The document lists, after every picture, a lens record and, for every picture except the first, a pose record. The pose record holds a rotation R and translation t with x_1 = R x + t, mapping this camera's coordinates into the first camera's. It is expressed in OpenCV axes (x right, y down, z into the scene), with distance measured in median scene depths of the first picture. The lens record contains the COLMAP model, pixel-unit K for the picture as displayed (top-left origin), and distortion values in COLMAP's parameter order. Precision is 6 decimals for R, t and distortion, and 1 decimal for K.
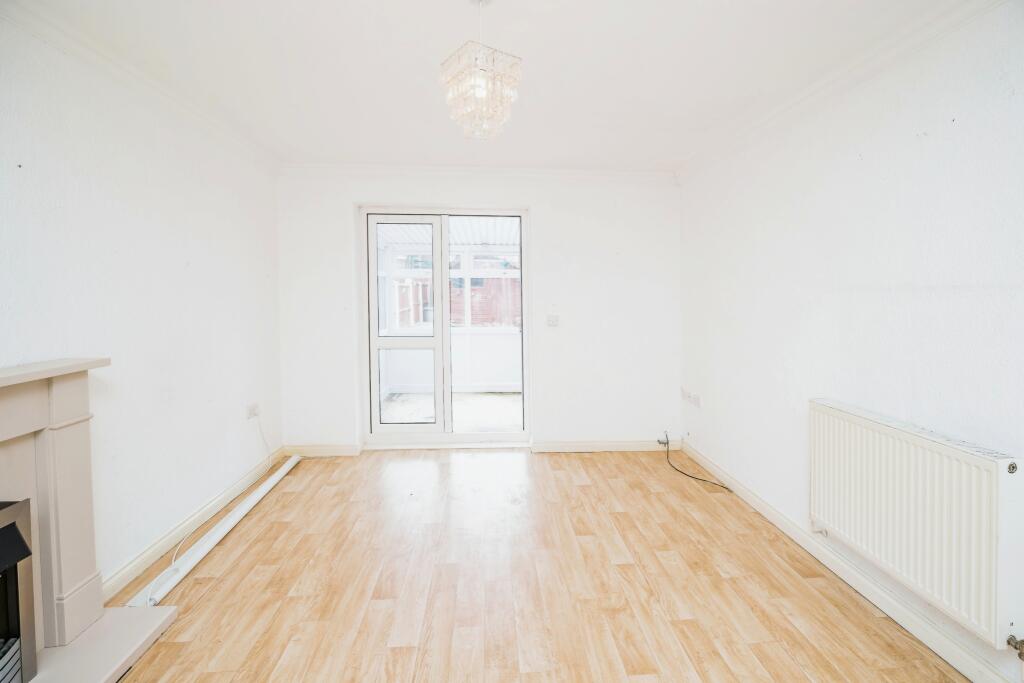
lens RADIAL K [[492.4, 0, 516.6], [0, 492.4, 314.0], [0, 0, 1]] dist [-0.028899, 0.000891]
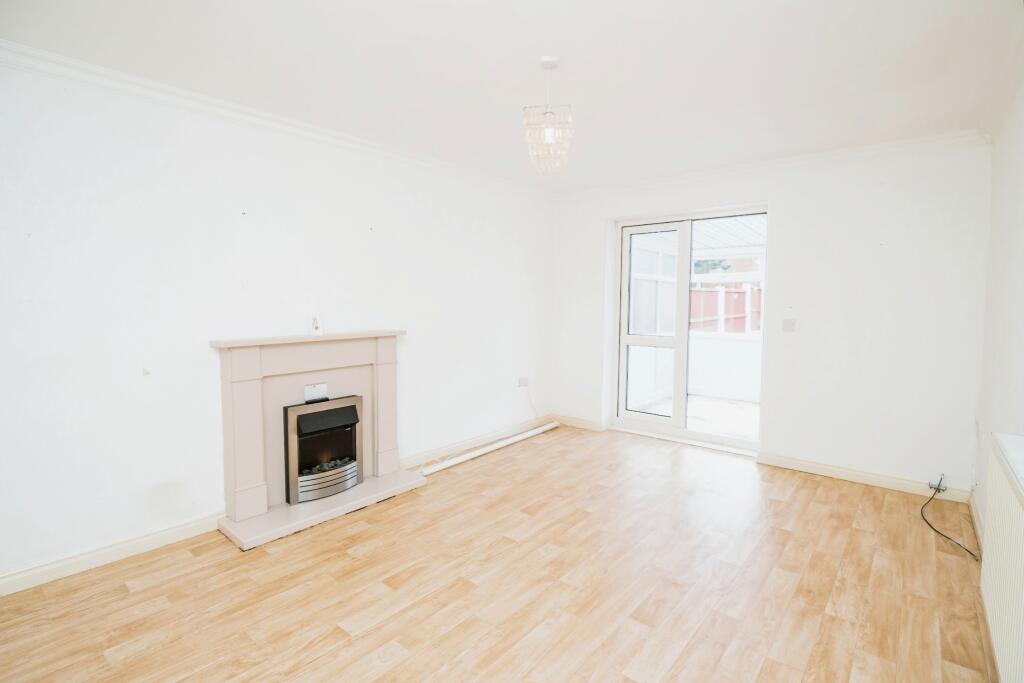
lens RADIAL K [[484.5, 0, 495.2], [0, 484.5, 339.6], [0, 0, 1]] dist [-0.037367, 0.000578]
pose [[0.699909, 0.057004, -0.711954, 0.439965], [-0.030700, 0.998290, 0.049749, 0.017743], [0.713572, -0.012963, 0.700462, -0.013661]]
